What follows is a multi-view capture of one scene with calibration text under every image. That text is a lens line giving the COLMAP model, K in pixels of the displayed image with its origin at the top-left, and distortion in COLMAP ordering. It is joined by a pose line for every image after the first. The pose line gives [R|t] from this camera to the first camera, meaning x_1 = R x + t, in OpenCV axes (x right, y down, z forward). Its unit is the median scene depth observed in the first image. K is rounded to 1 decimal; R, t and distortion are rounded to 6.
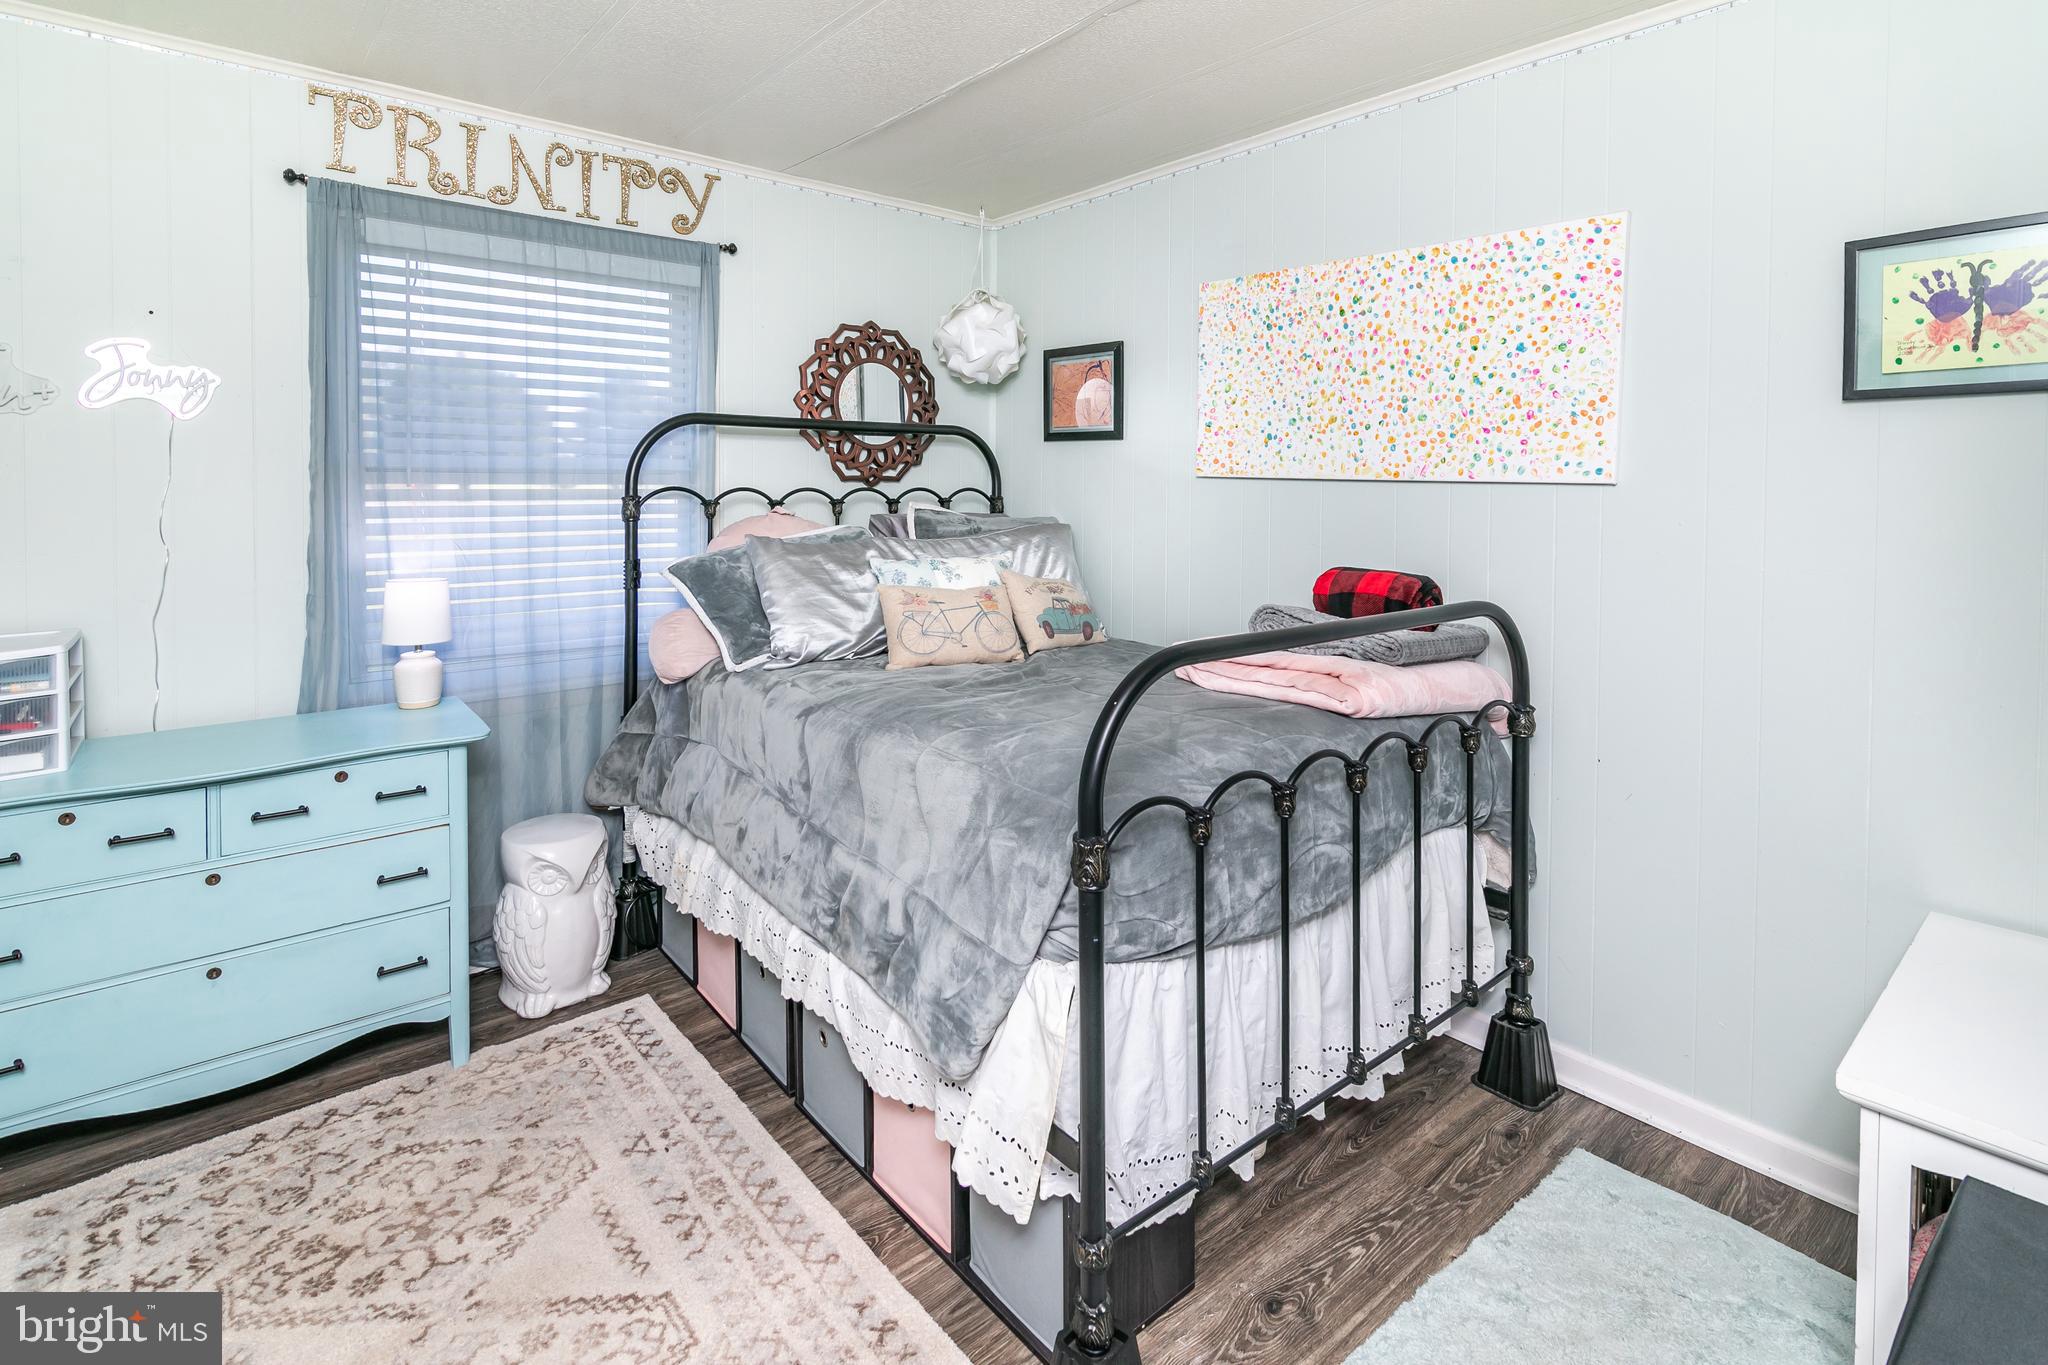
lens RADIAL K [[980.3, 0, 1027.1], [0, 980.3, 690.6], [0, 0, 1]] dist [-0.011256, 0.000243]
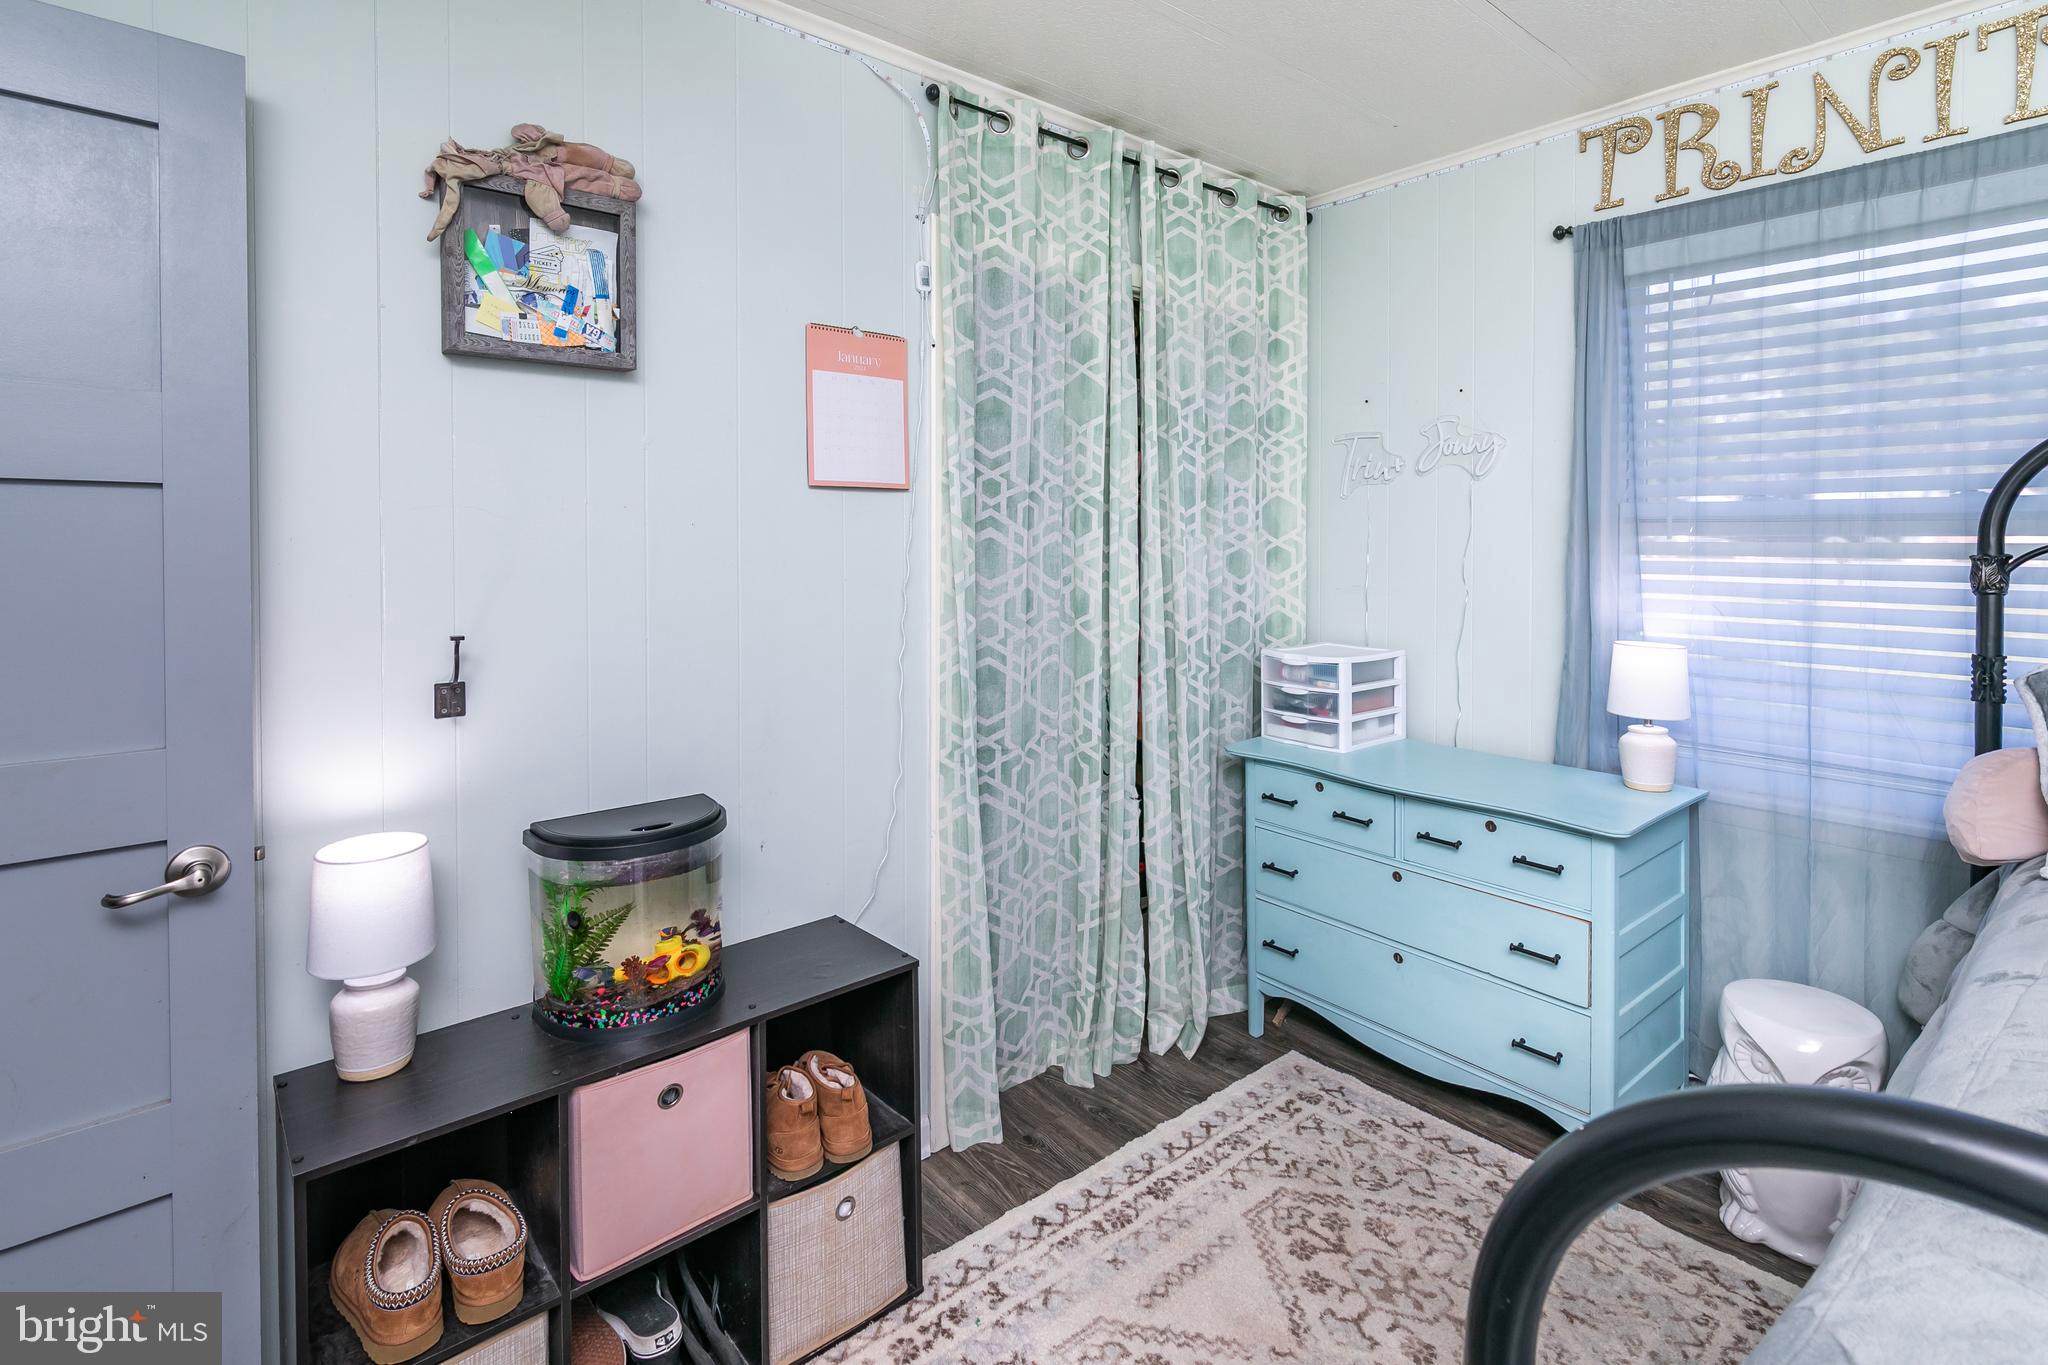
lens RADIAL K [[968.6, 0, 1005.3], [0, 968.6, 650.6], [0, 0, 1]] dist [-0.000591, -0.000245]
pose [[-0.024354, 0.111773, -0.993435, 0.268050], [-0.203990, 0.972267, 0.114392, -0.097509], [0.978670, 0.205437, -0.000878, 0.477196]]
